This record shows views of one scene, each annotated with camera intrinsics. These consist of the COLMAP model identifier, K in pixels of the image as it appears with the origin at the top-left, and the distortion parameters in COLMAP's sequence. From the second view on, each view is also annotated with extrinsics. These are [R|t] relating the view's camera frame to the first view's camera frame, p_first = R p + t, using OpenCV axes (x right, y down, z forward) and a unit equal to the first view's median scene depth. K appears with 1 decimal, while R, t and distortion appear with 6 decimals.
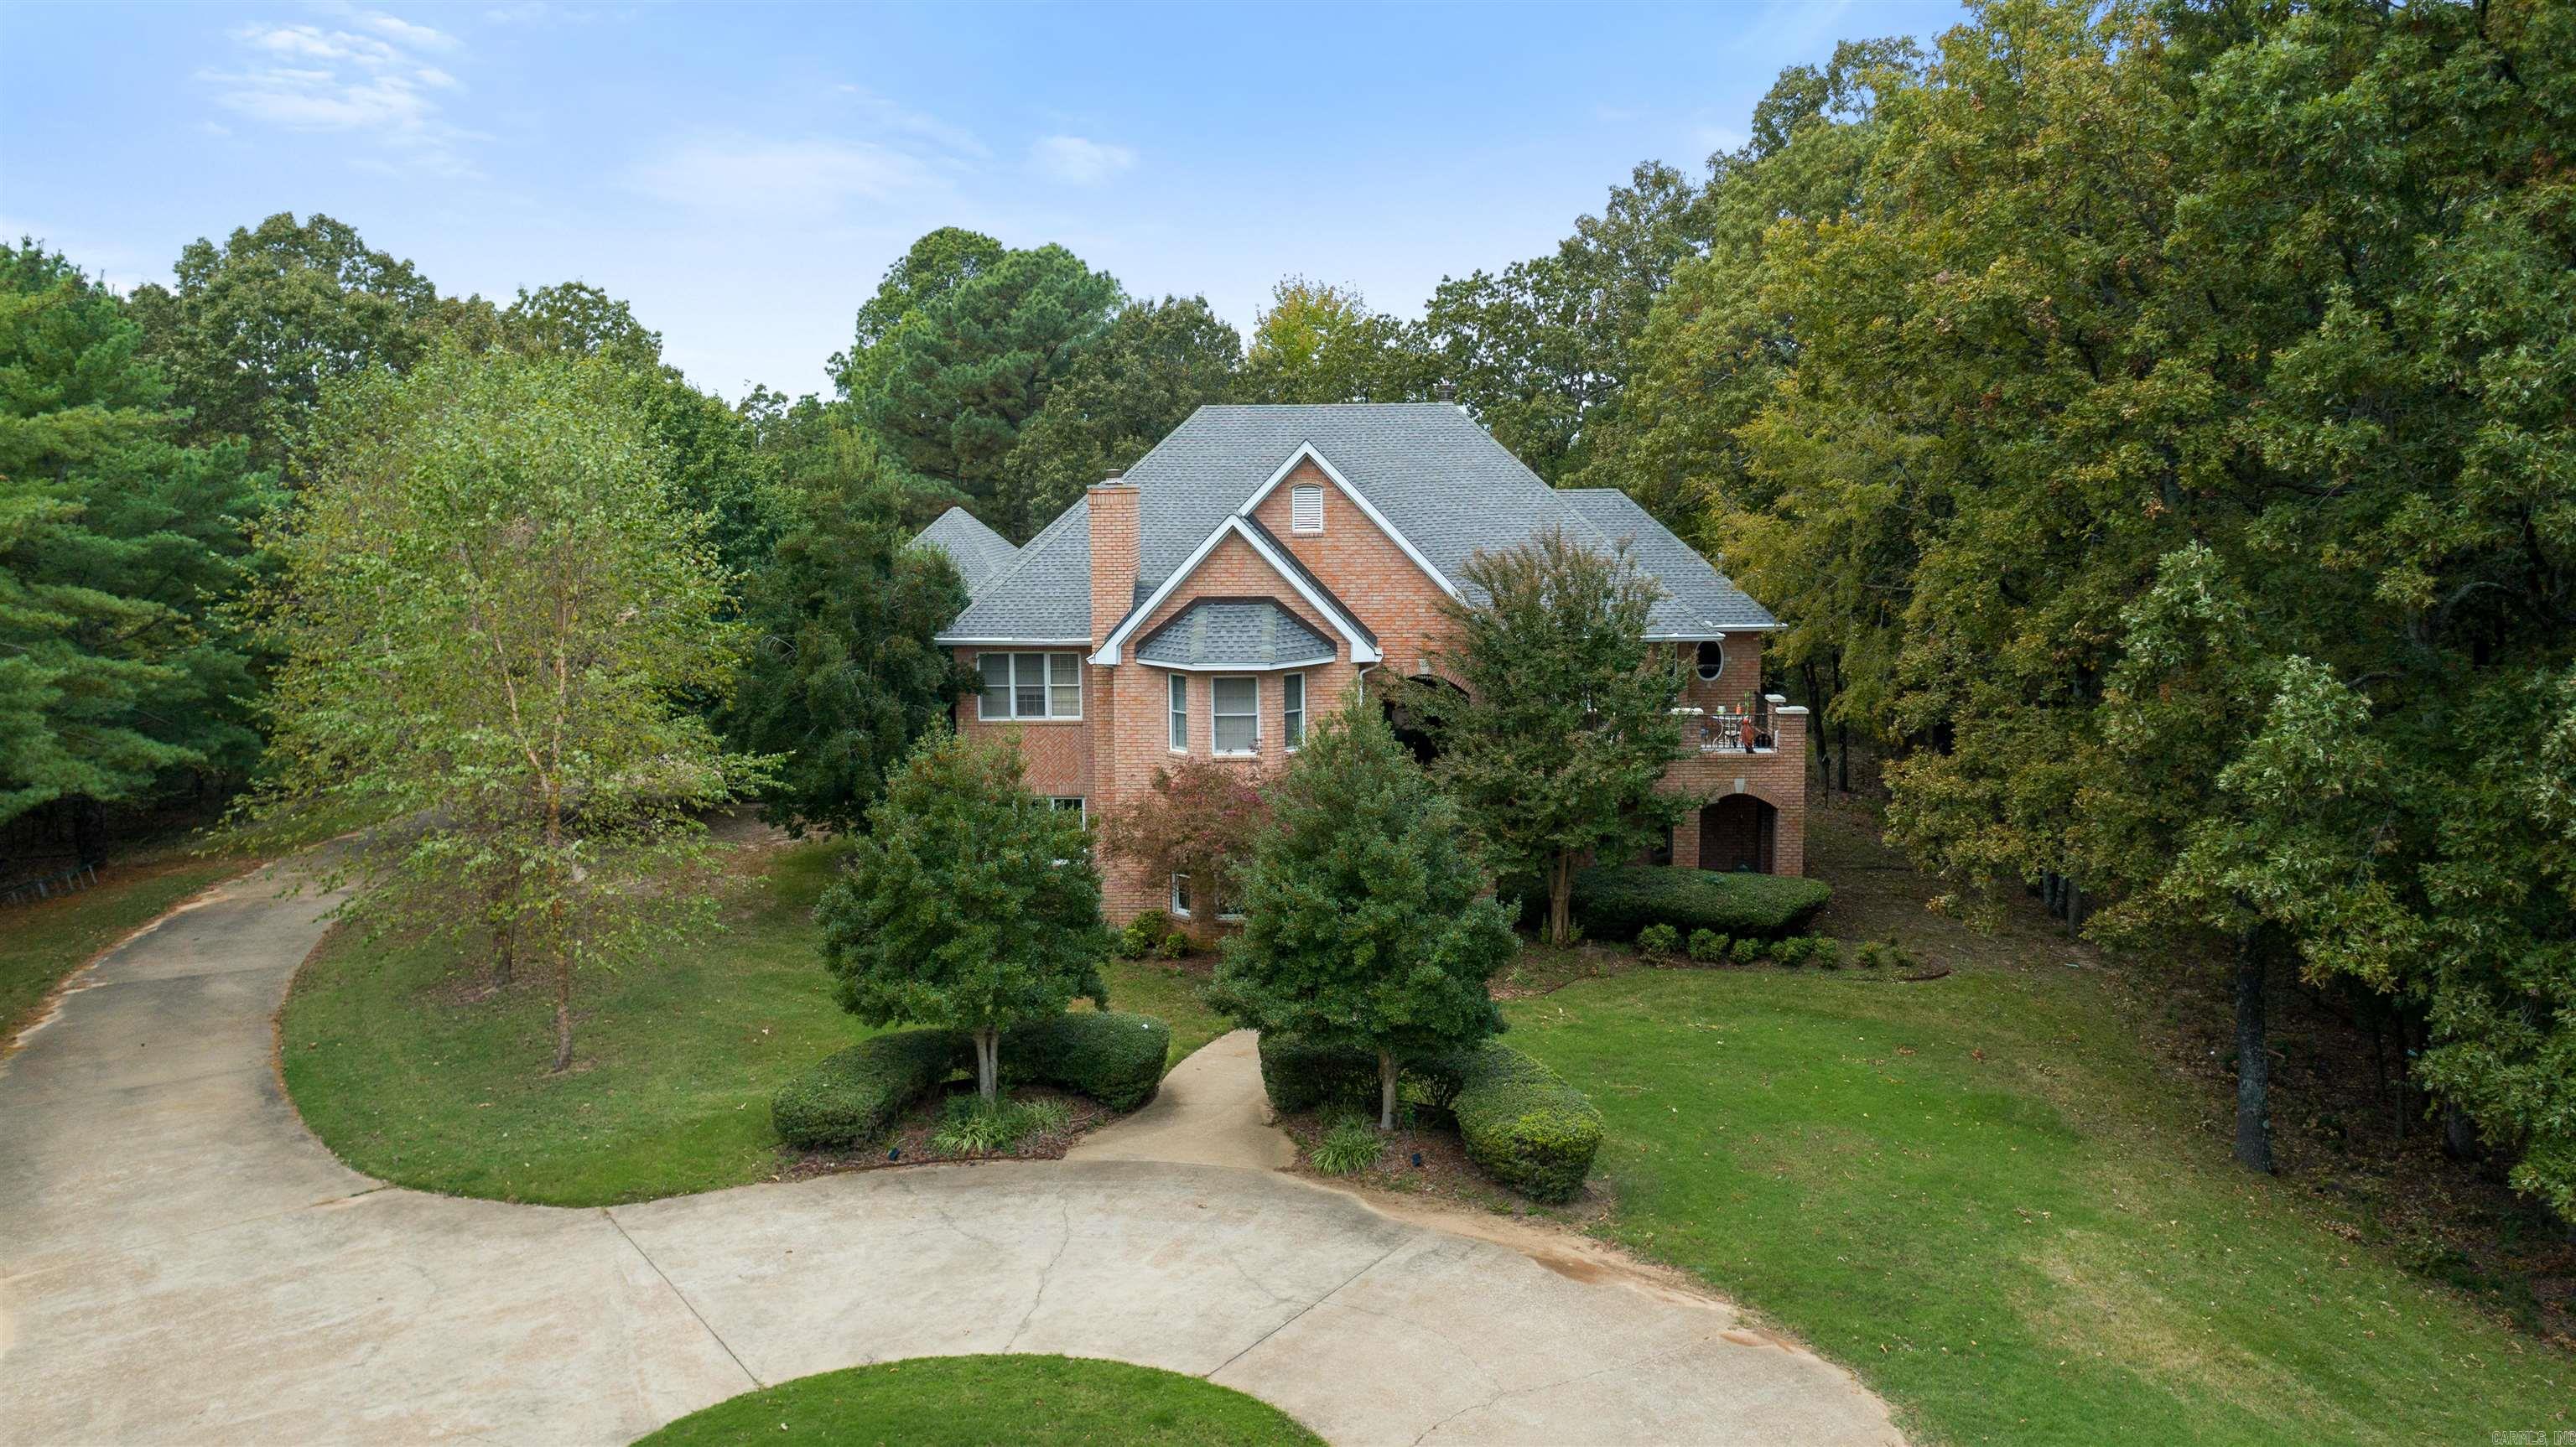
lens RADIAL K [[1760.0, 0, 1288.0], [0, 1760.0, 688.5], [0, 0, 1]] dist [-0.021303, 0.000785]
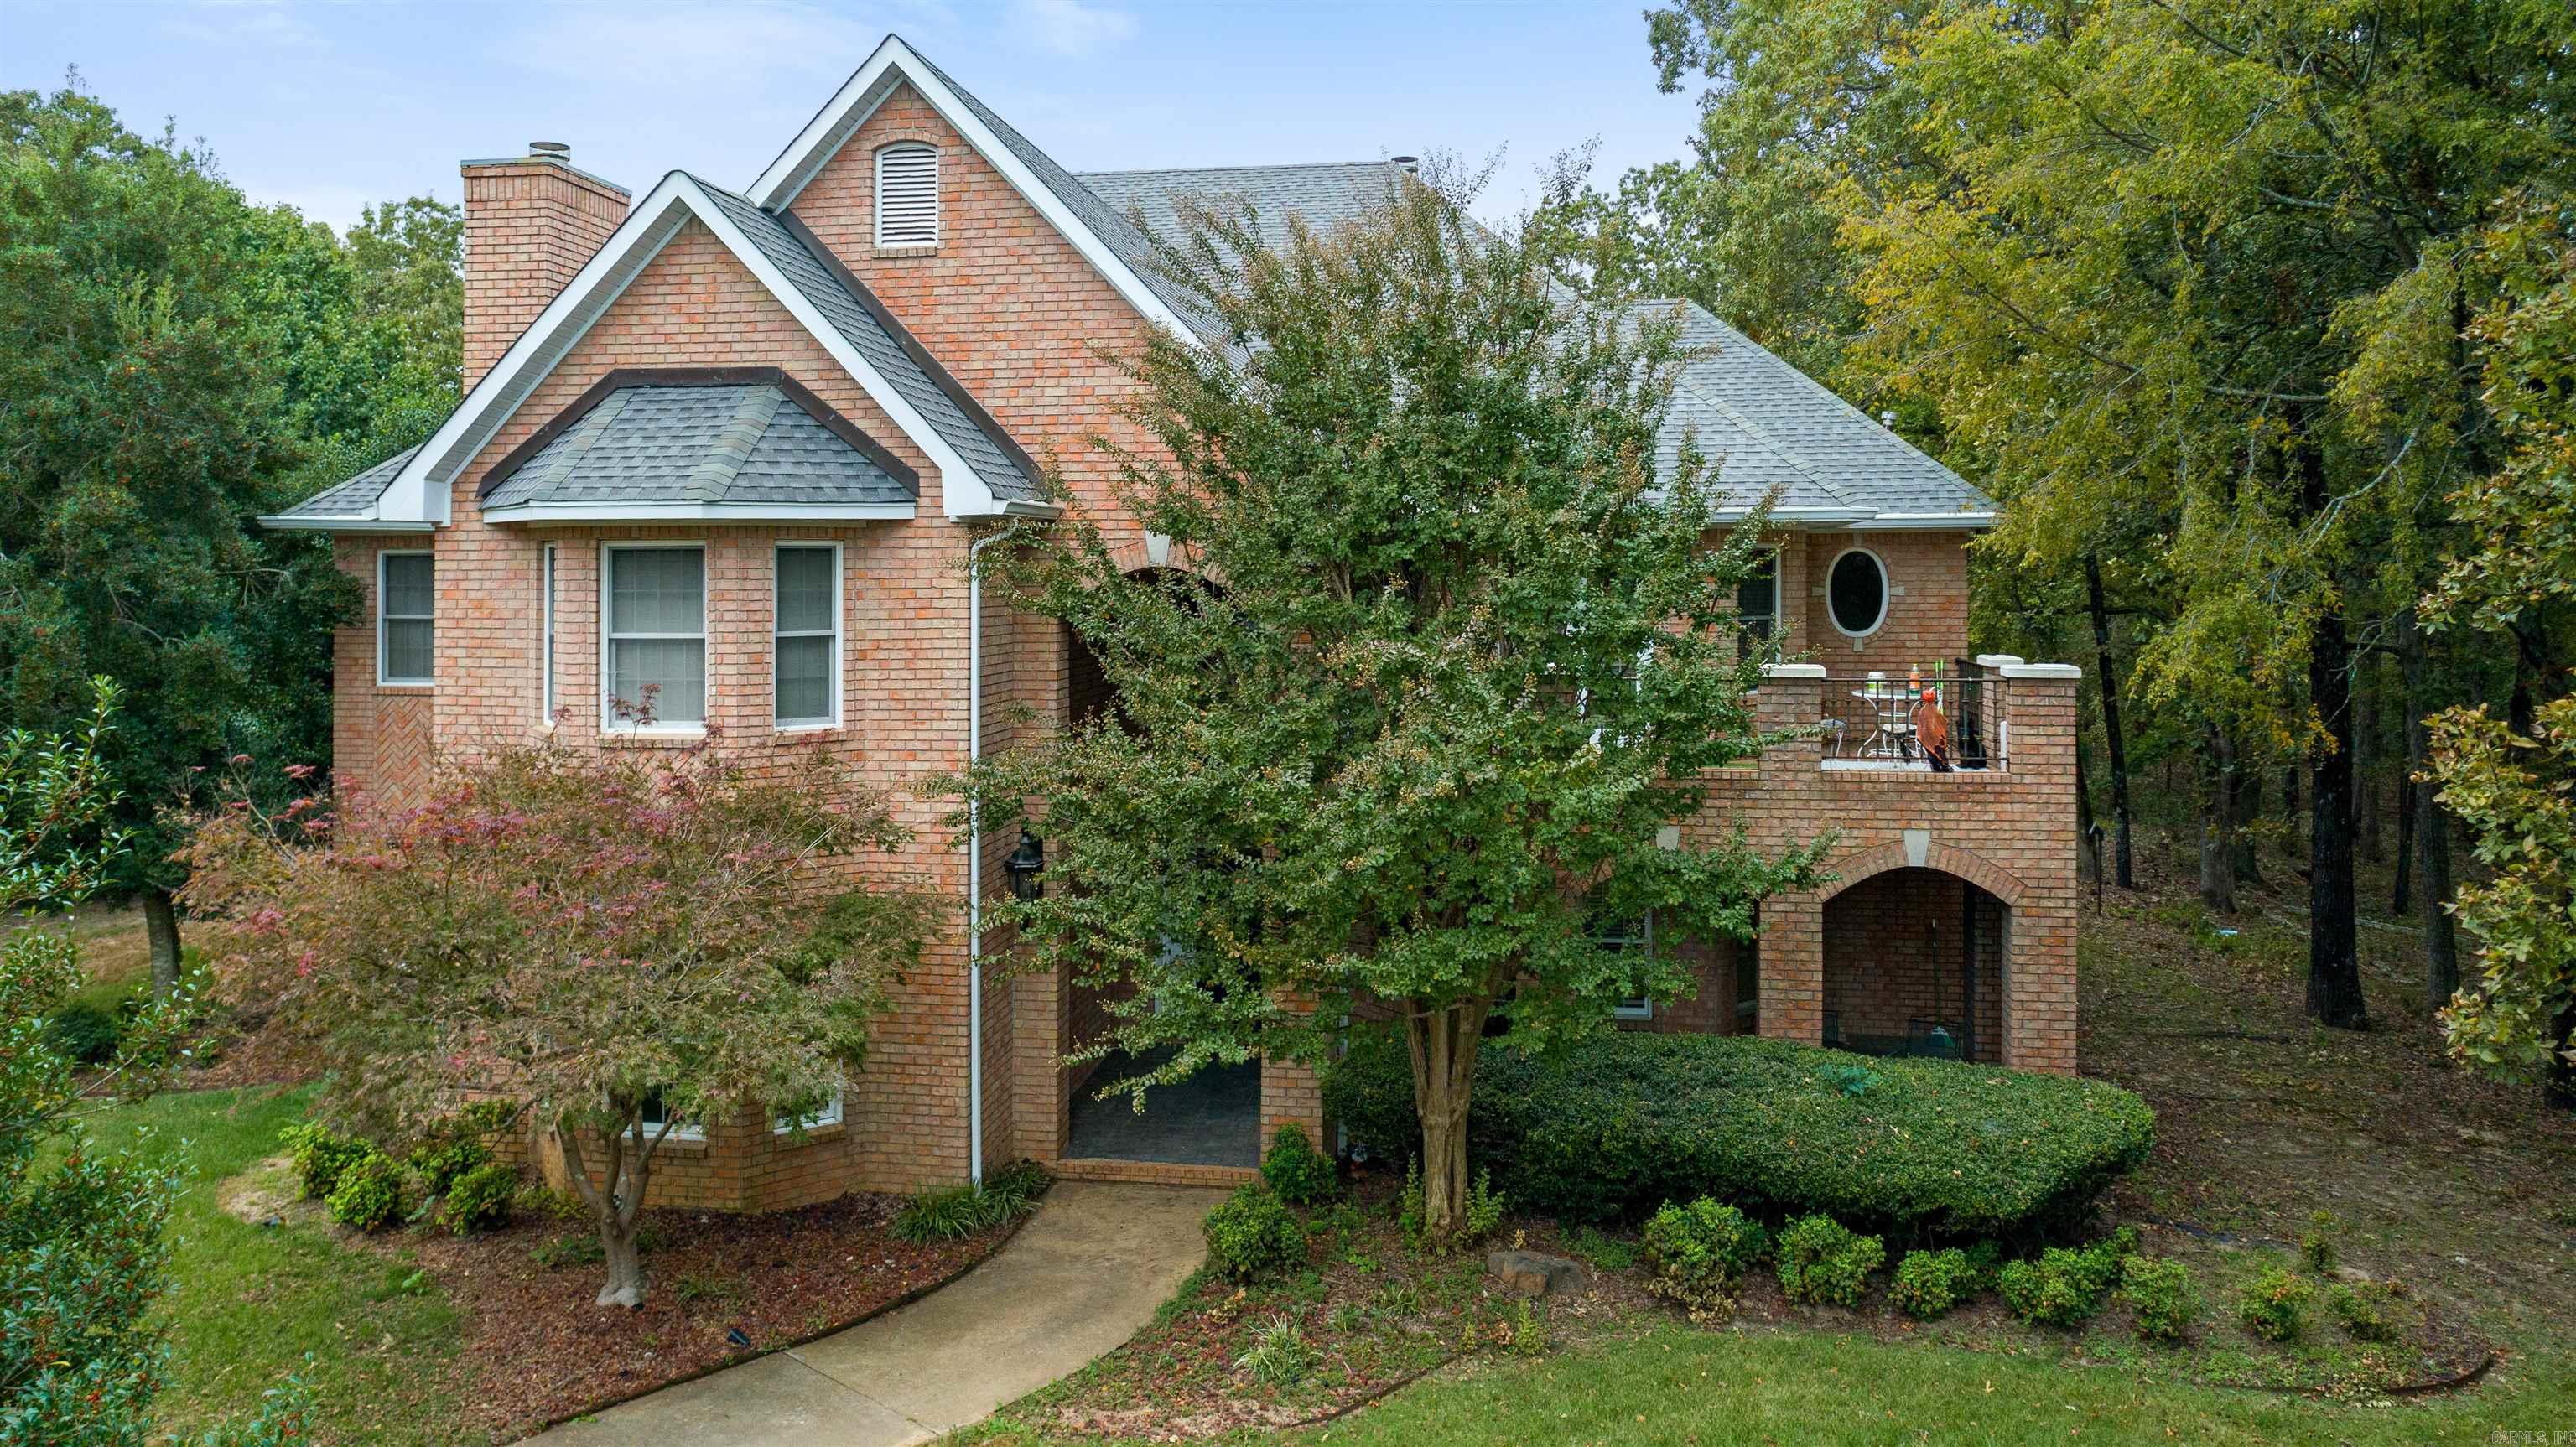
lens RADIAL K [[1799.0, 0, 1287.1], [0, 1799.0, 554.8], [0, 0, 1]] dist [-0.022462, 0.001065]
pose [[0.993629, 0.008504, -0.112383, 0.159344], [-0.022439, 0.992113, -0.123325, 0.043065], [0.110448, 0.125061, 0.985982, 0.566999]]
